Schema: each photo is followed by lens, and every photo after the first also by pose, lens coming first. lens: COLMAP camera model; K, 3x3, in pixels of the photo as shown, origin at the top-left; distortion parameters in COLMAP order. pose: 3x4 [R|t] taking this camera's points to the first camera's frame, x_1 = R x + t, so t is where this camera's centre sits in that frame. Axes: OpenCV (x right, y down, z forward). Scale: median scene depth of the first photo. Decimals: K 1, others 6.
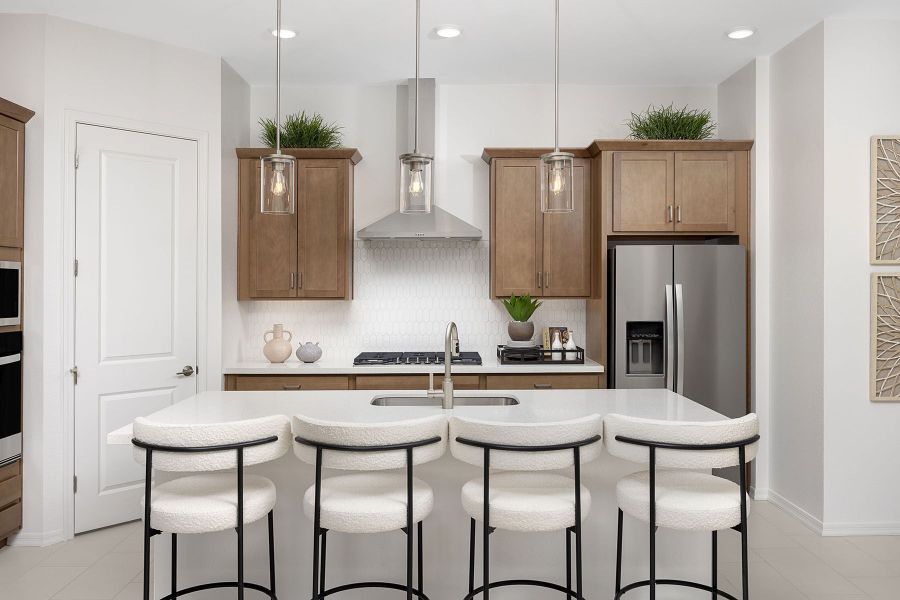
lens RADIAL K [[758.5, 0, 457.5], [0, 758.5, 294.1], [0, 0, 1]] dist [0.044746, 0.000571]
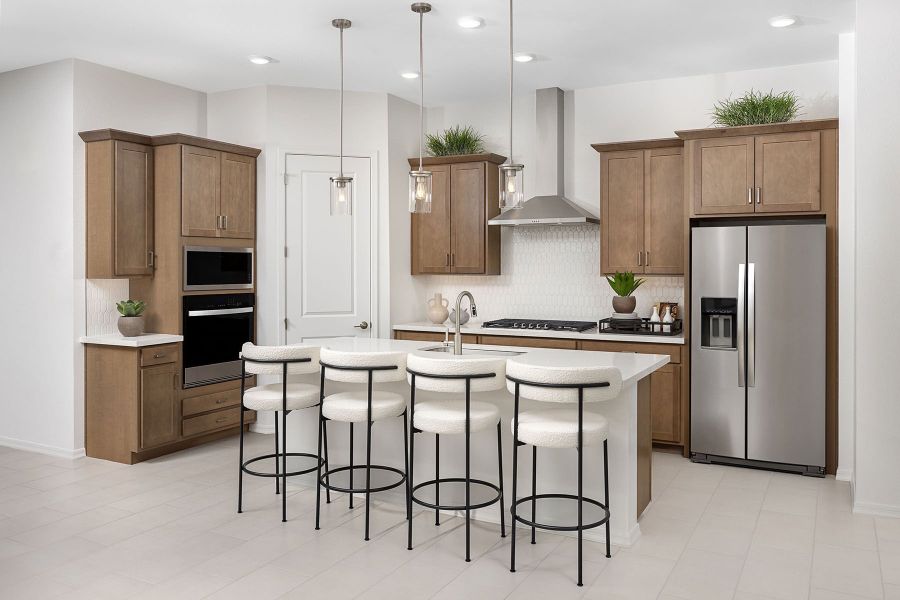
lens RADIAL K [[758.5, 0, 438.9], [0, 758.5, 276.7], [0, 0, 1]] dist [0.044746, 0.000571]
pose [[0.869600, 0.011344, -0.493627, 0.413268], [-0.005242, 0.999892, 0.013745, -0.006568], [0.493730, -0.009365, 0.869565, -0.120131]]
